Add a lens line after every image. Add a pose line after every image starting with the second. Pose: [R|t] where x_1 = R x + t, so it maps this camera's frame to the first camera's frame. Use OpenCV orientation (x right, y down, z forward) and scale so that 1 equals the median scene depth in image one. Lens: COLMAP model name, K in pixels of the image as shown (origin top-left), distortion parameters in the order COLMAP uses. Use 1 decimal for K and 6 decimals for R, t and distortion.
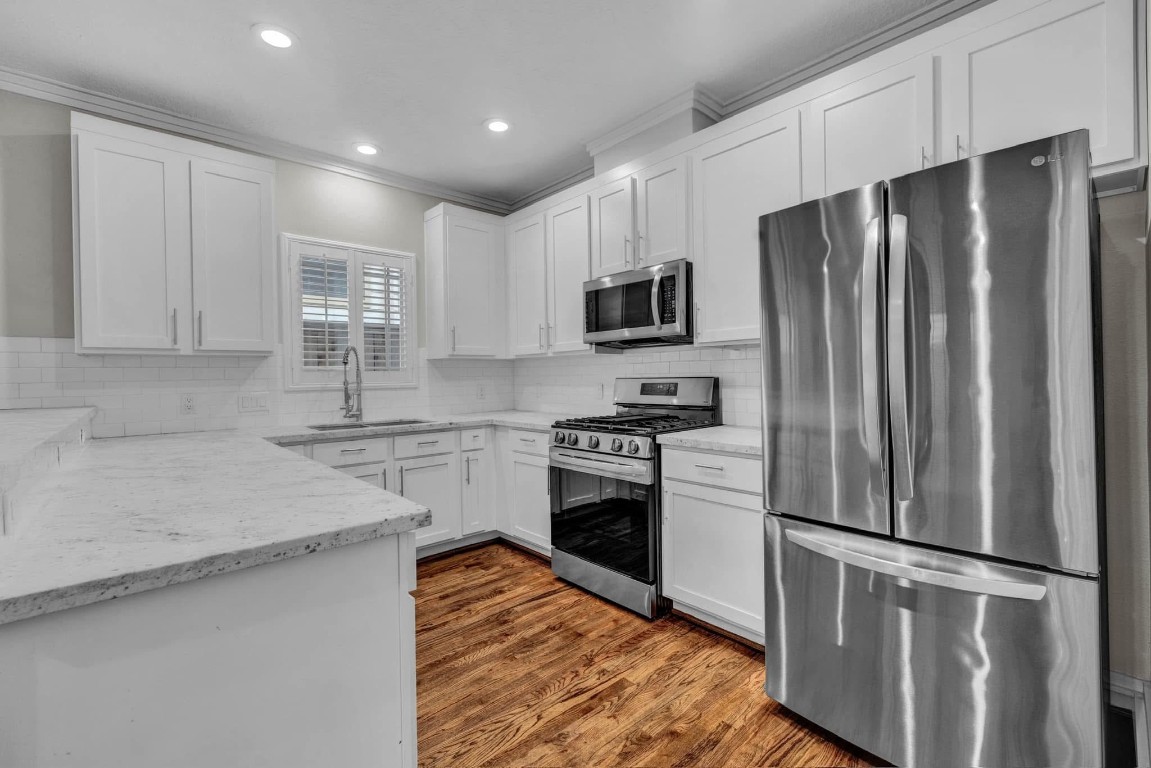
lens RADIAL K [[501.1, 0, 597.8], [0, 501.1, 379.6], [0, 0, 1]] dist [-0.000375, 0.000792]
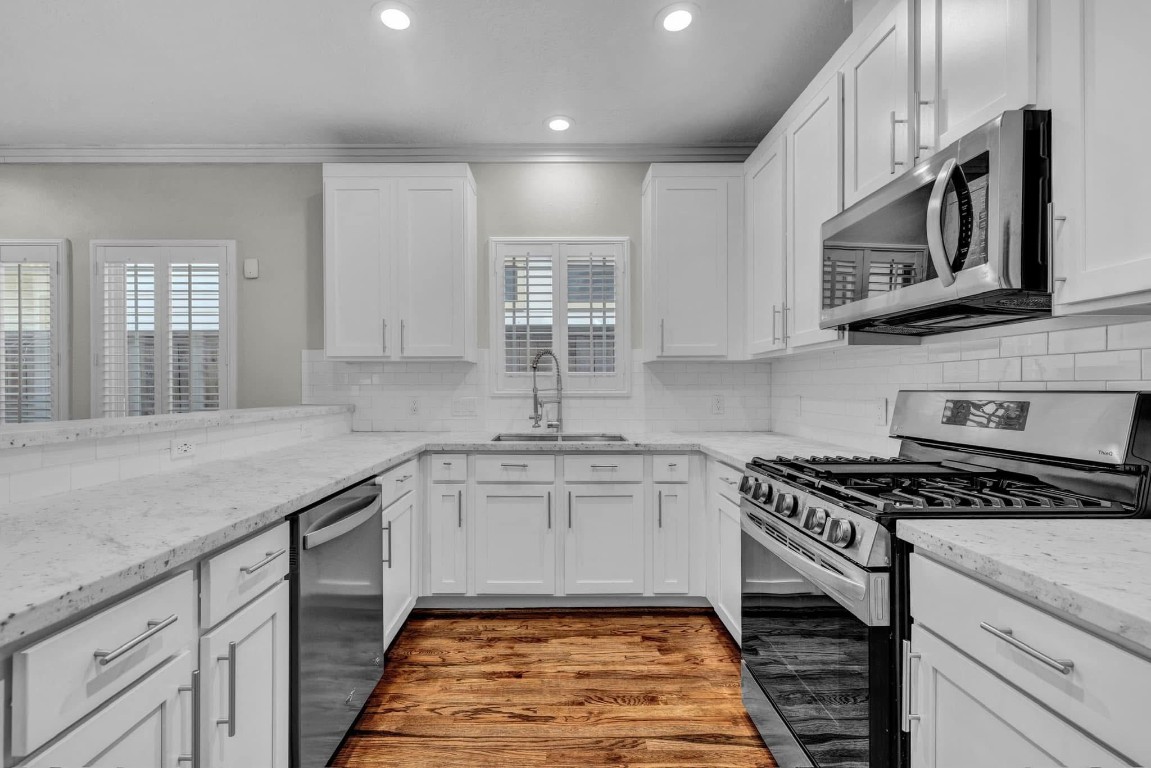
lens RADIAL K [[501.1, 0, 569.9], [0, 501.1, 386.5], [0, 0, 1]] dist [-0.000375, 0.000792]
pose [[0.714104, 0.013686, -0.699906, 0.178759], [-0.015068, 0.999878, 0.004178, -0.003694], [0.699878, 0.007563, 0.714222, 0.391906]]
